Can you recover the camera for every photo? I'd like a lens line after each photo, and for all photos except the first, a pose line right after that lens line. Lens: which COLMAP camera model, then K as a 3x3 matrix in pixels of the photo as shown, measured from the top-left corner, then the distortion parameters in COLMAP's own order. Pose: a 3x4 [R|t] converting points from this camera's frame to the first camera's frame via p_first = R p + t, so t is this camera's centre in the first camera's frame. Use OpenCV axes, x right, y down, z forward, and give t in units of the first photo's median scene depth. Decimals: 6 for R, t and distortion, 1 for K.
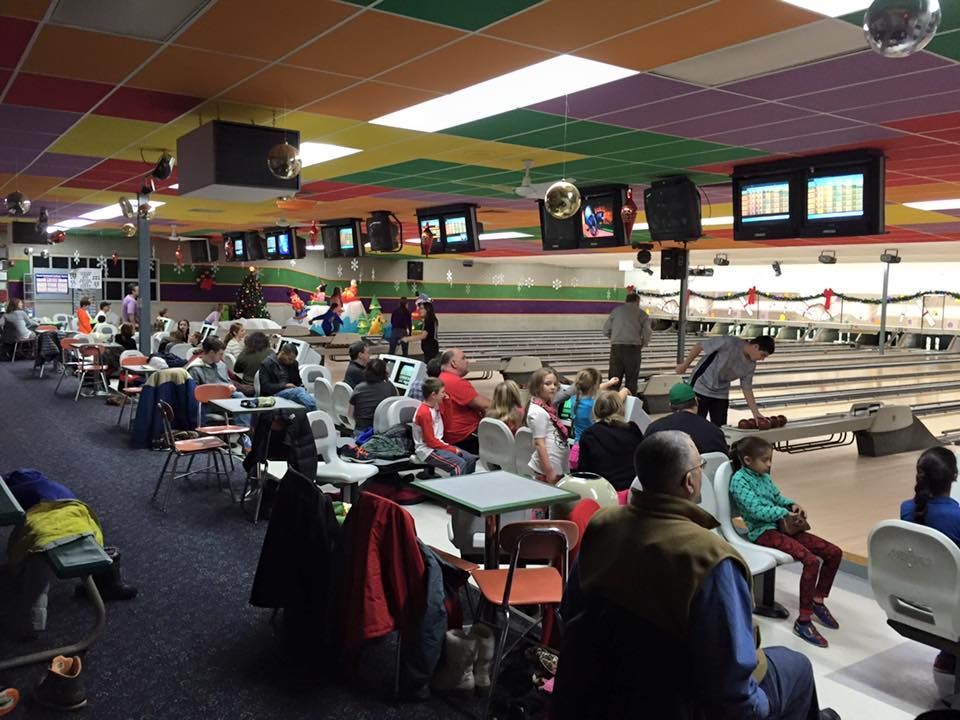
lens RADIAL K [[830.4, 0, 480.0], [0, 830.4, 360.0], [0, 0, 1]] dist [0.052764, -0.085612]
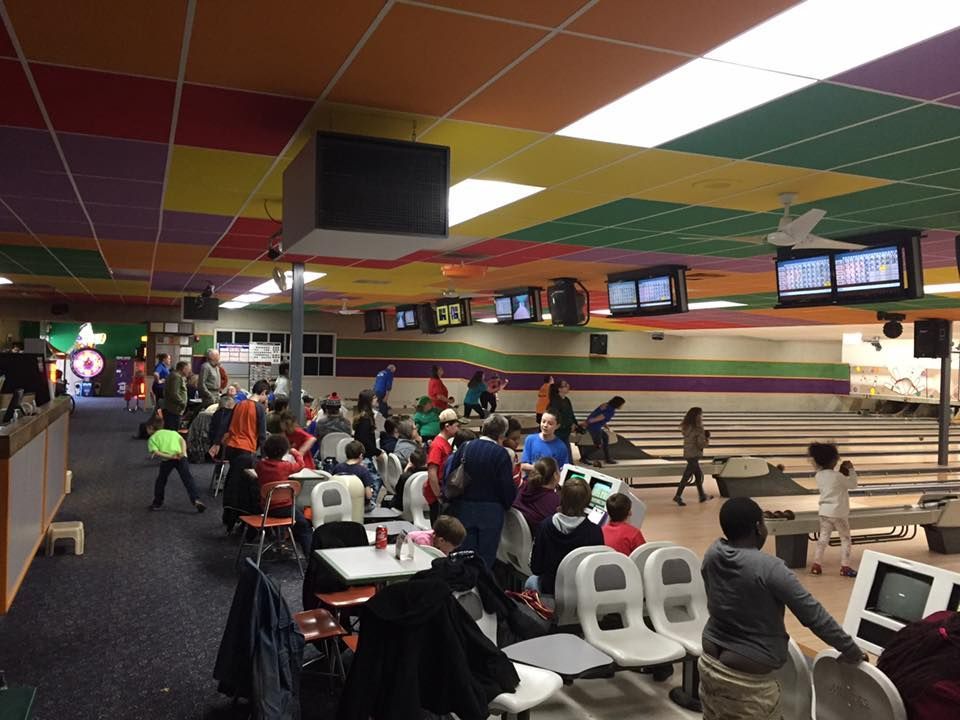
lens RADIAL K [[830.4, 0, 480.0], [0, 830.4, 360.0], [0, 0, 1]] dist [0.052764, -0.085612]
pose [[0.977215, 0.003602, -0.212223, -0.022512], [-0.021560, 0.996369, -0.082366, -0.023265], [0.211156, 0.085064, 0.973744, 0.158065]]
